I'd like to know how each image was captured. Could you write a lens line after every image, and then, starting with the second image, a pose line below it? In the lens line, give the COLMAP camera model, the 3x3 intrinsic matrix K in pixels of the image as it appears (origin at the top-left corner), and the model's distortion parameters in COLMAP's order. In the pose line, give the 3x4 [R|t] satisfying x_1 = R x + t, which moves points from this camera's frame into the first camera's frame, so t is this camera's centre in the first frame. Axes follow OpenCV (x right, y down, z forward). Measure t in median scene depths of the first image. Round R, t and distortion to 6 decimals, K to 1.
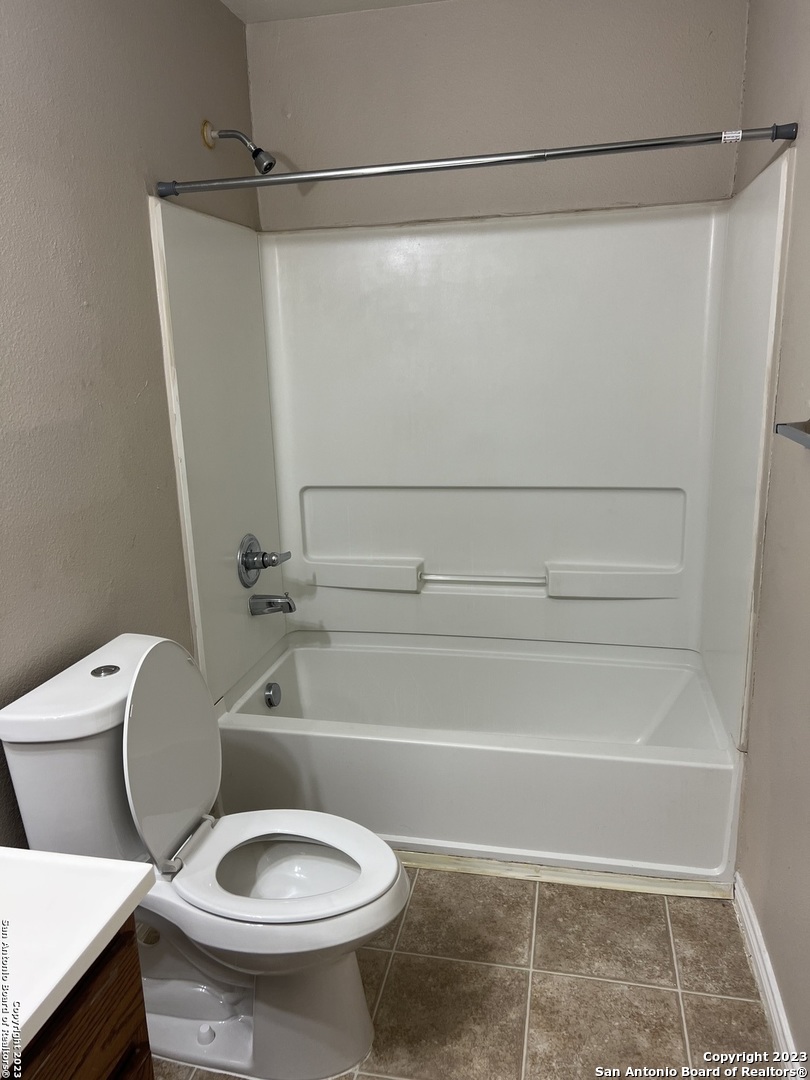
lens RADIAL K [[813.9, 0, 407.6], [0, 813.9, 534.2], [0, 0, 1]] dist [0.041301, -0.055692]
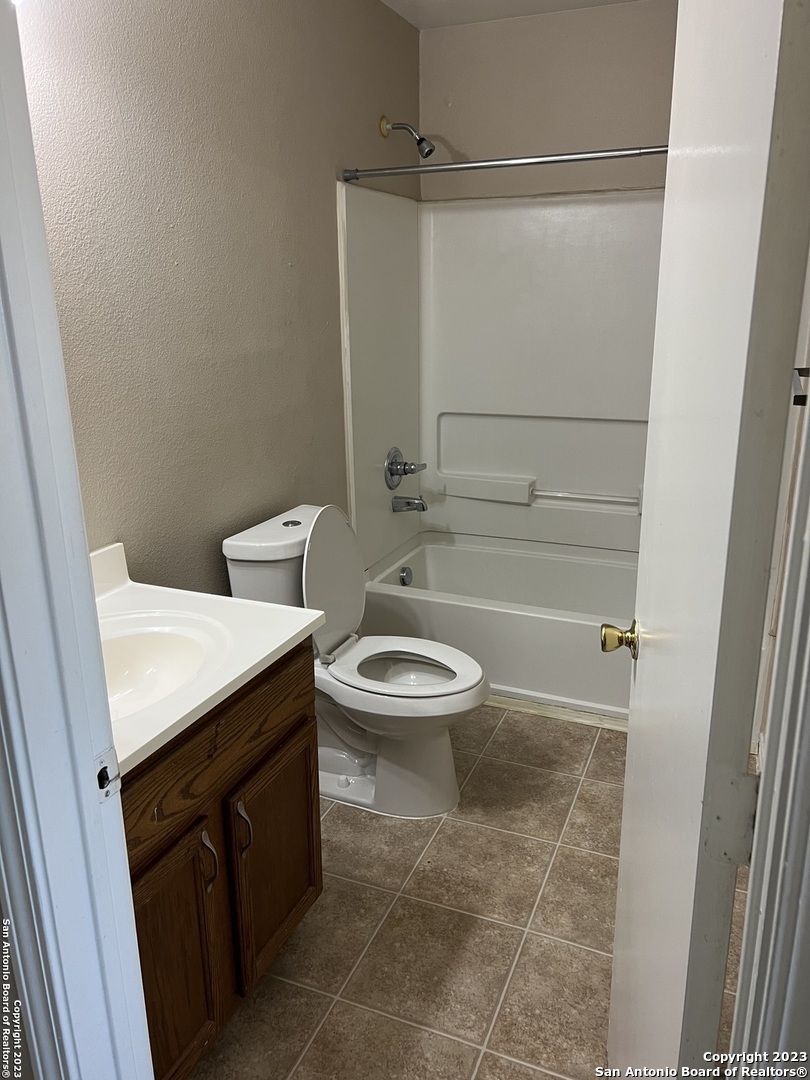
lens RADIAL K [[820.0, 0, 393.5], [0, 820.0, 525.4], [0, 0, 1]] dist [0.097845, -0.312830]
pose [[0.978572, 0.072212, -0.192828, 0.065846], [-0.062469, 0.996466, 0.056144, 0.056682], [0.196200, -0.042895, 0.979625, -0.290791]]
